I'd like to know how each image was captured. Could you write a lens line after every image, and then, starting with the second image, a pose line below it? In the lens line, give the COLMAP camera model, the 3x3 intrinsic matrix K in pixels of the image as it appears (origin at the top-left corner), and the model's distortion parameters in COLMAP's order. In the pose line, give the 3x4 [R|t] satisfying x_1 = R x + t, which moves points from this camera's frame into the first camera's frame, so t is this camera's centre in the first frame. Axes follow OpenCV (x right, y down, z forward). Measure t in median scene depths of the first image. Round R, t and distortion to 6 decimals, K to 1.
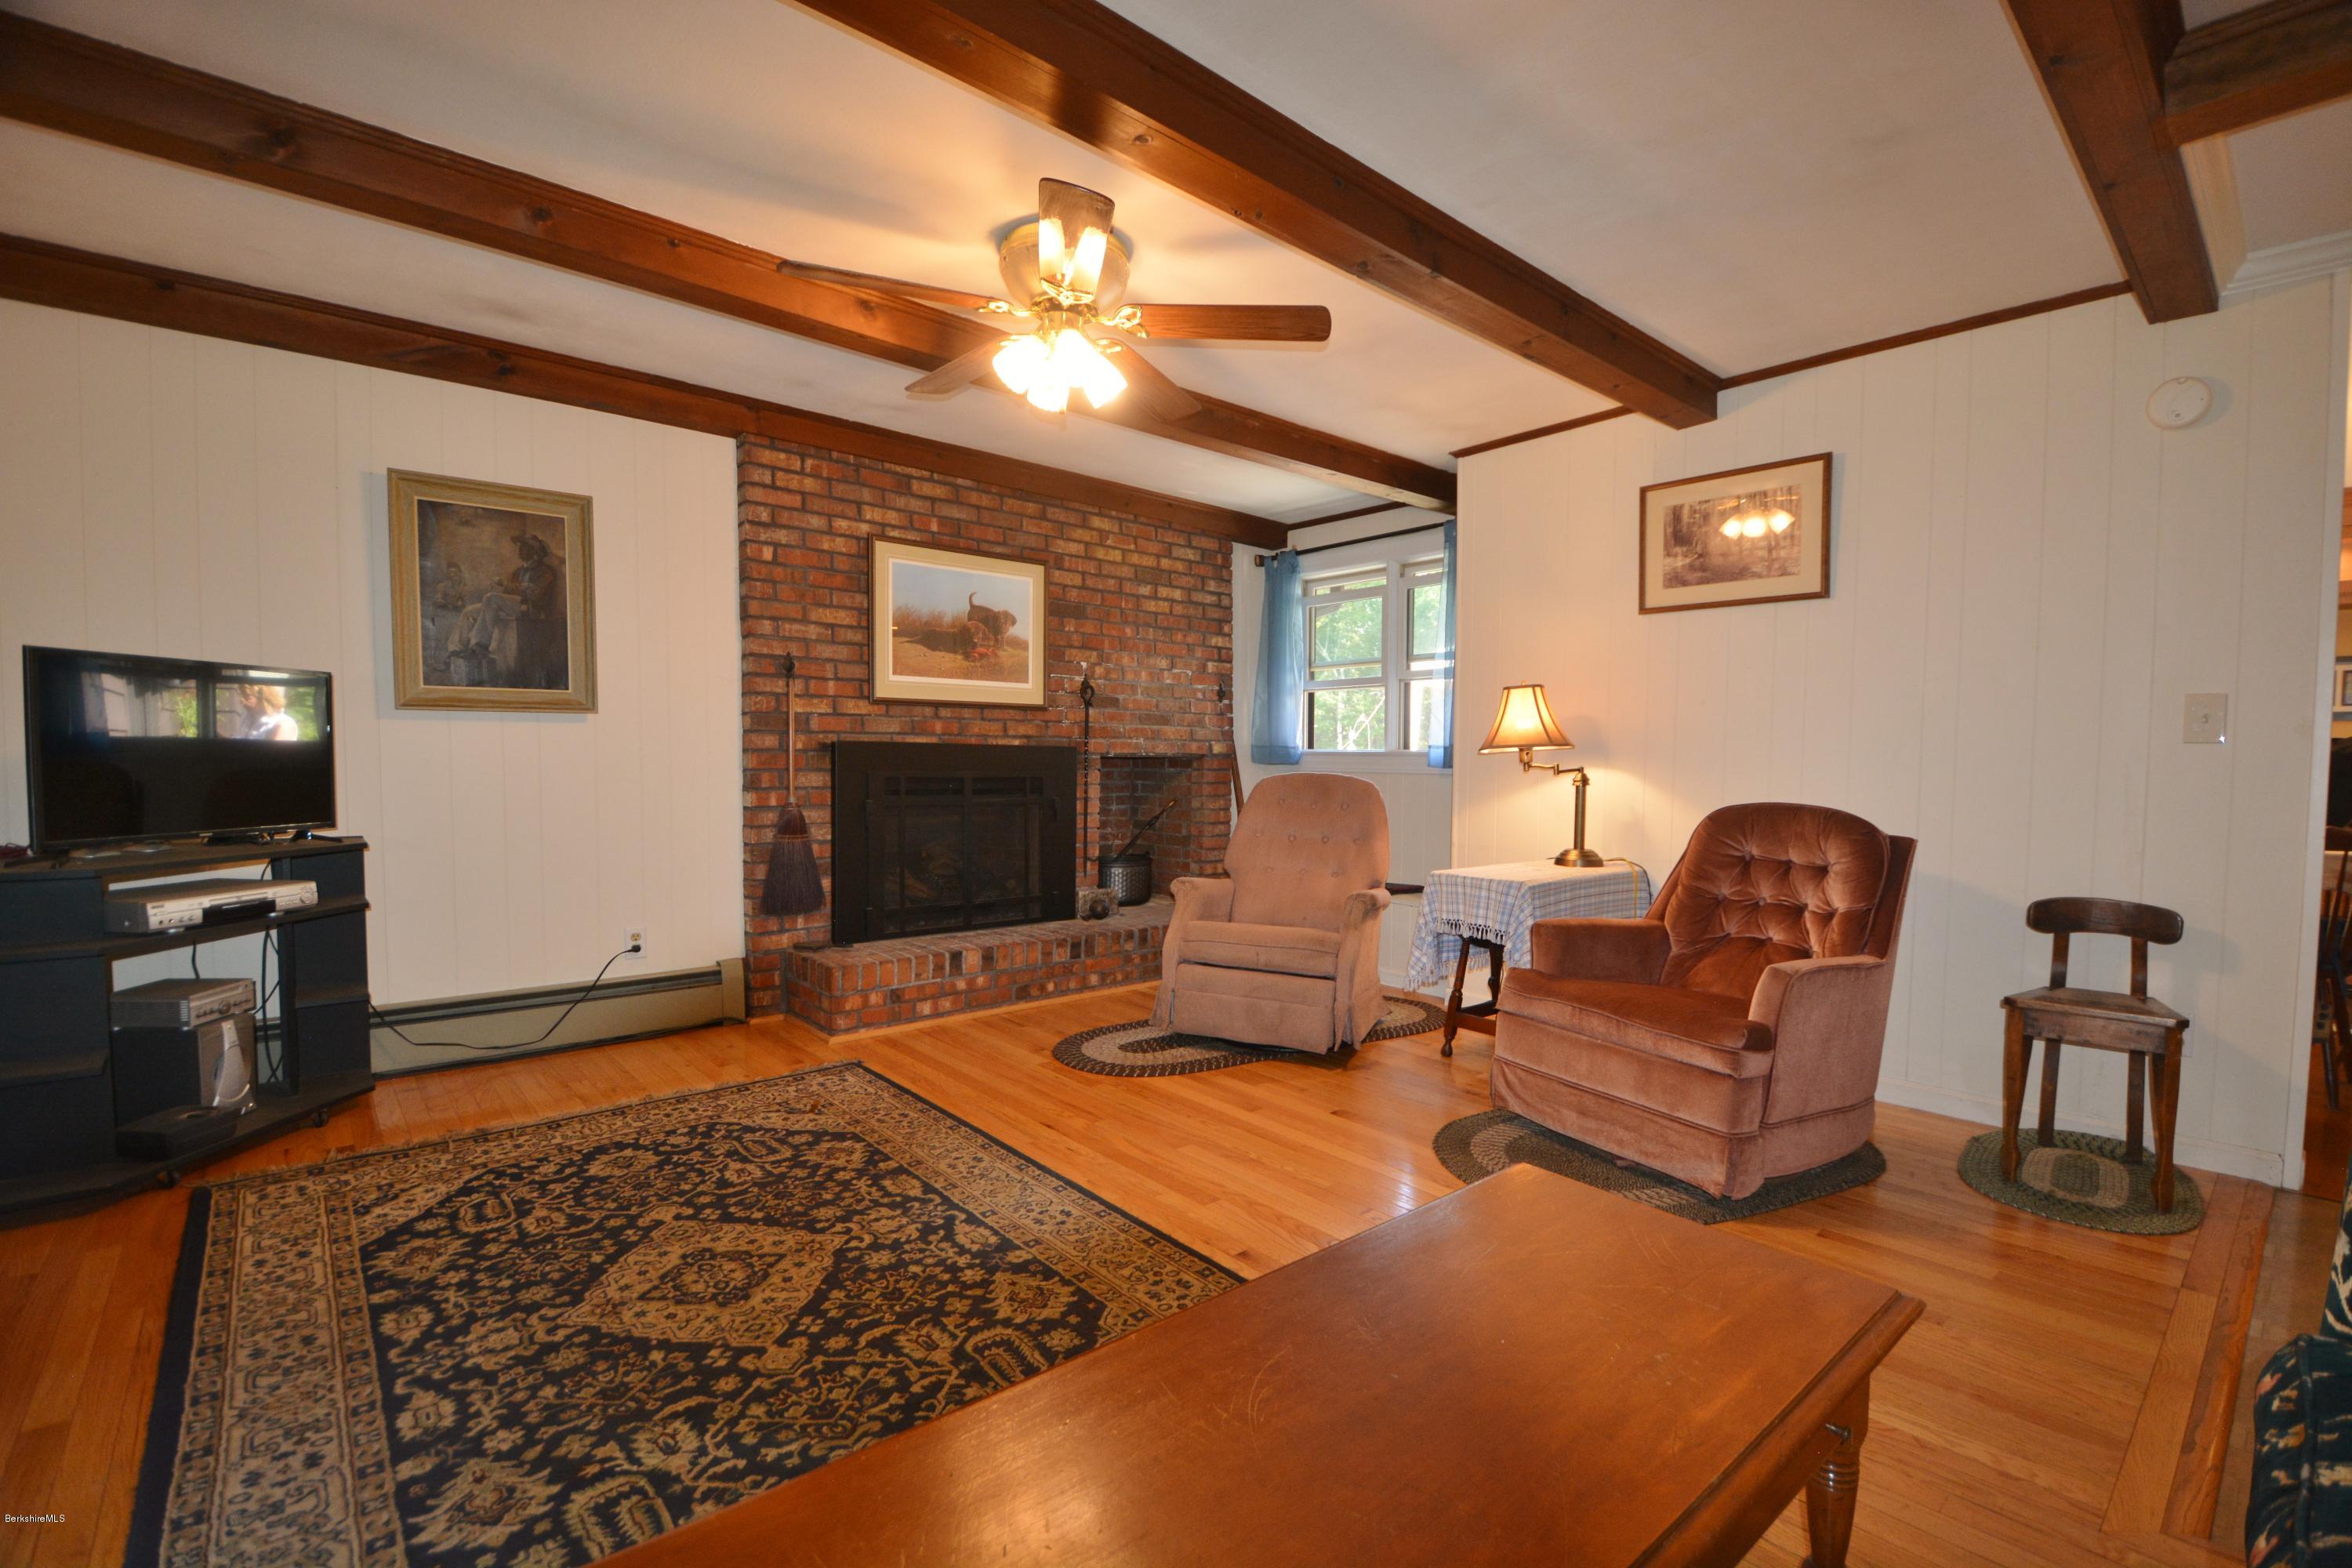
lens RADIAL K [[1033.2, 0, 1190.3], [0, 1033.2, 809.5], [0, 0, 1]] dist [0.025970, -0.031104]
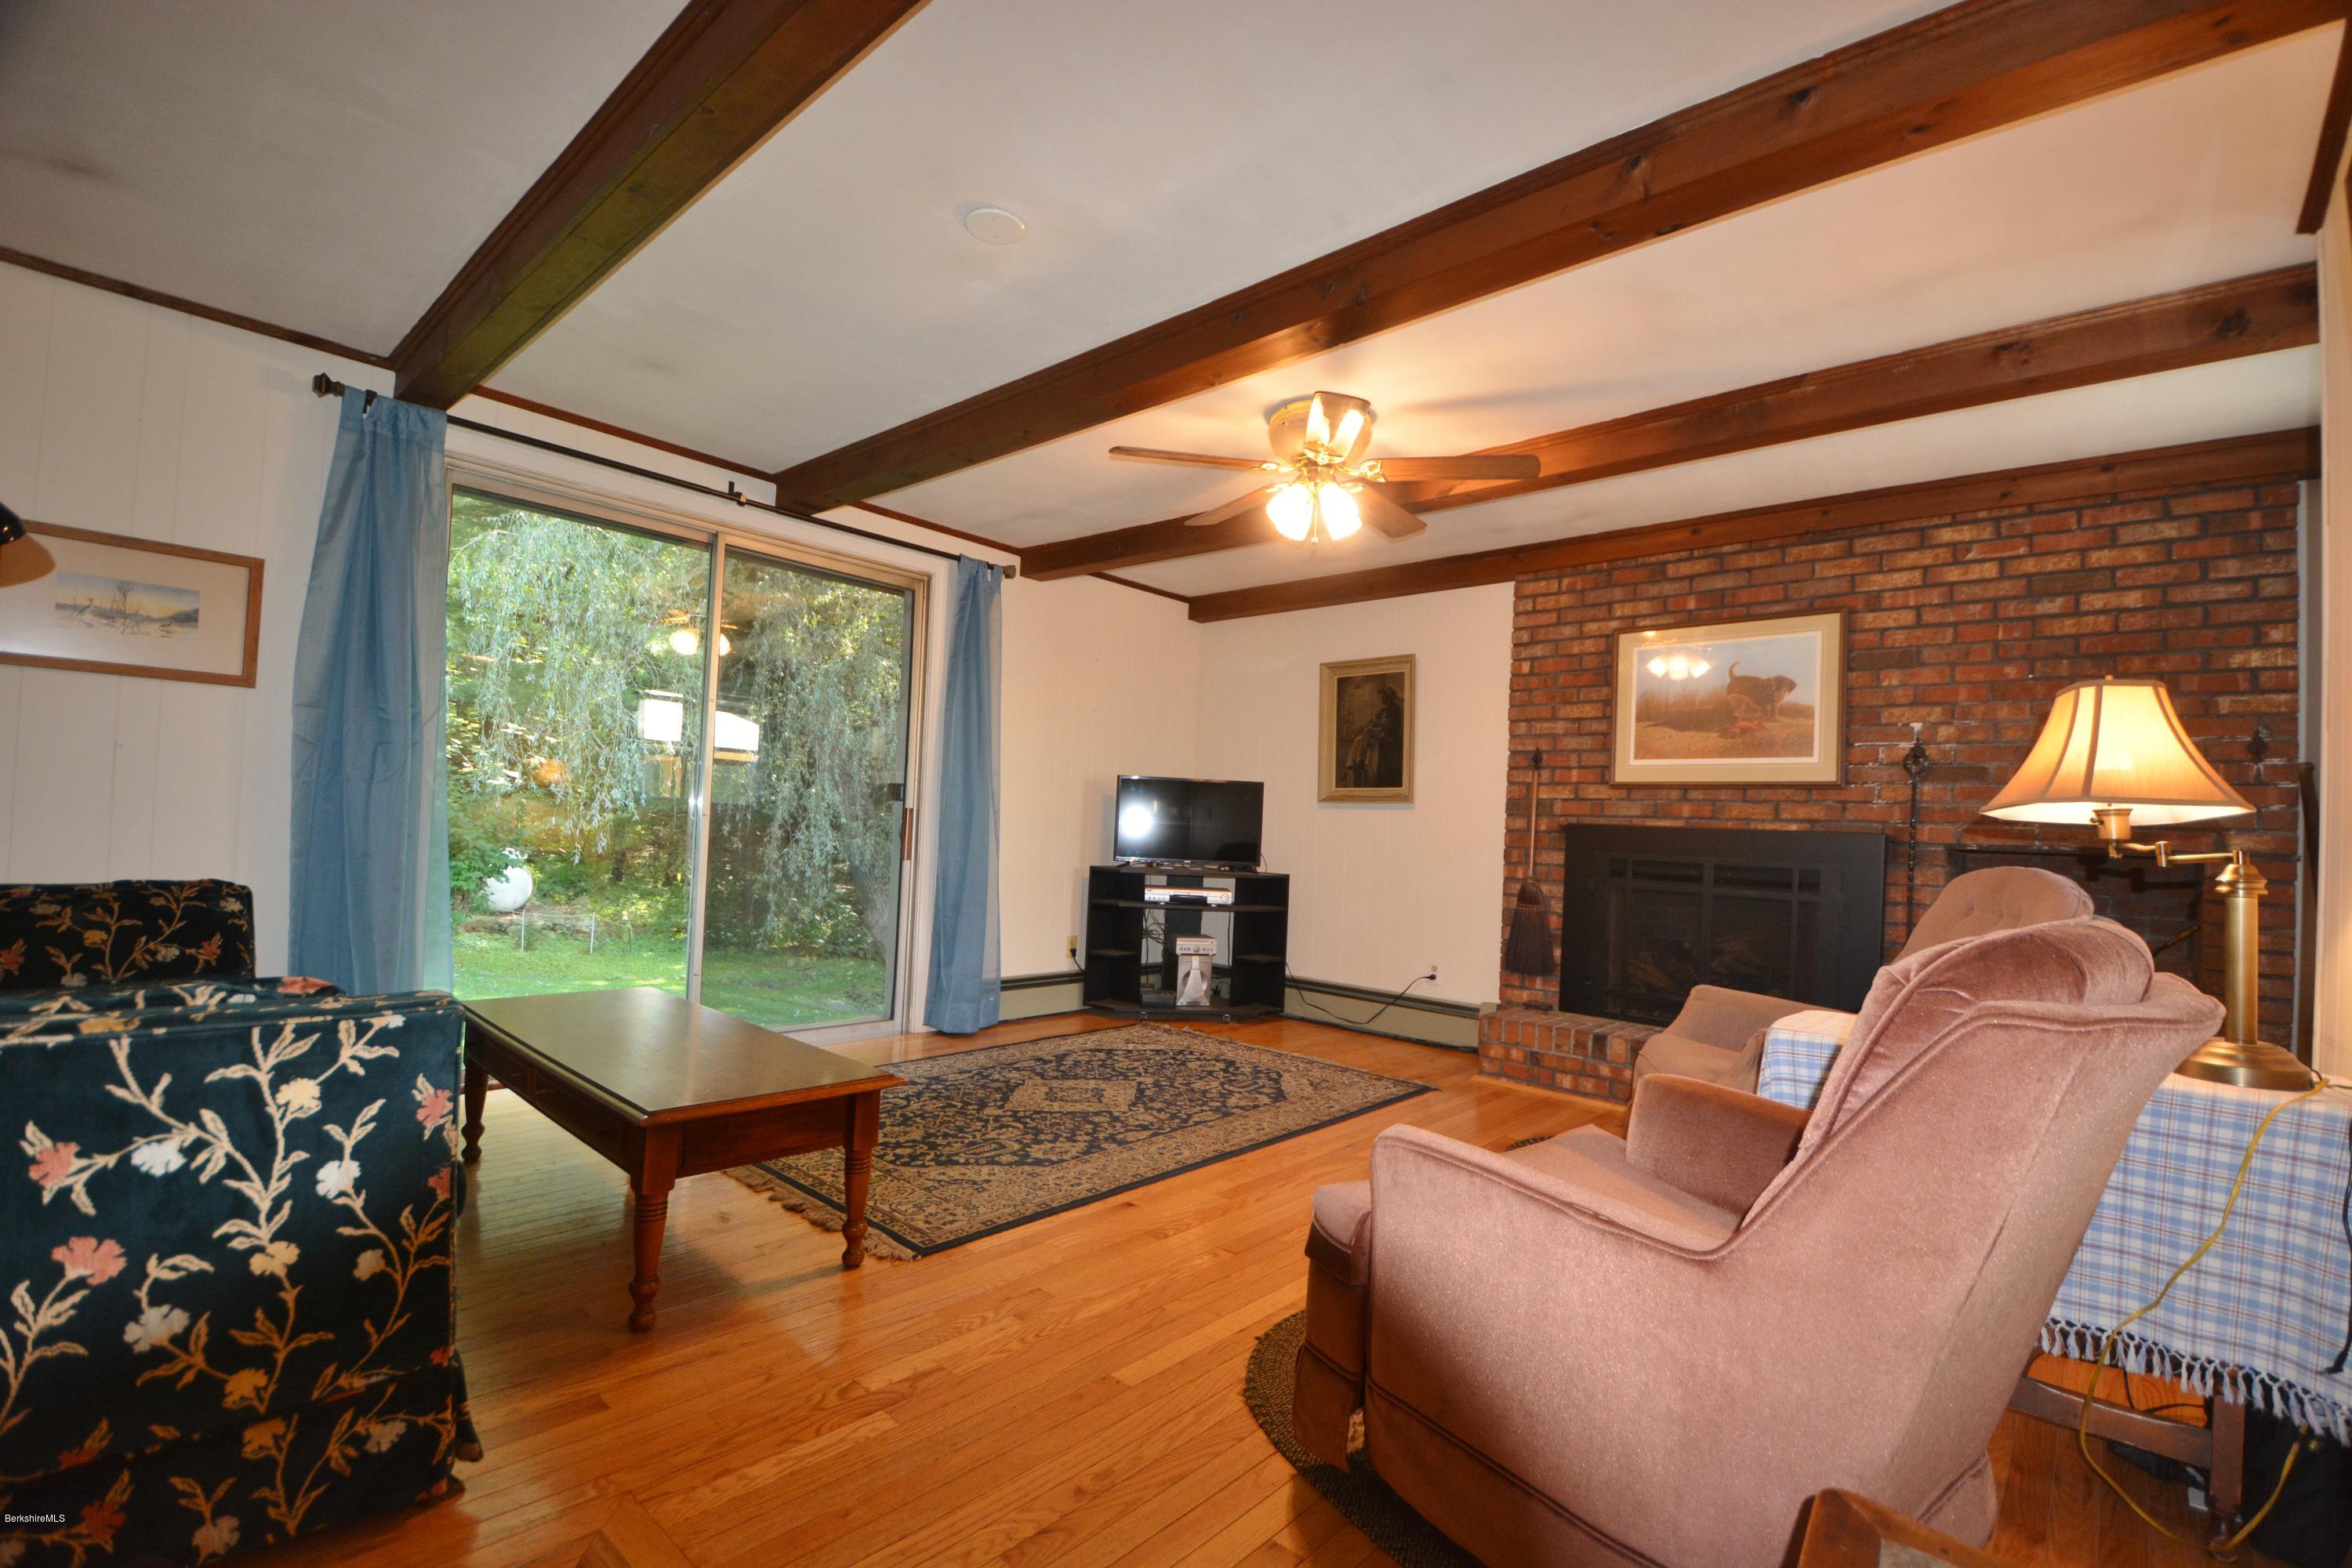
lens RADIAL K [[1033.2, 0, 1190.3], [0, 1033.2, 809.5], [0, 0, 1]] dist [0.025970, -0.031104]
pose [[0.118813, -0.028454, -0.992509, 0.691219], [-0.095512, 0.994626, -0.039948, 0.001446], [0.988312, 0.099543, 0.115457, 0.467904]]
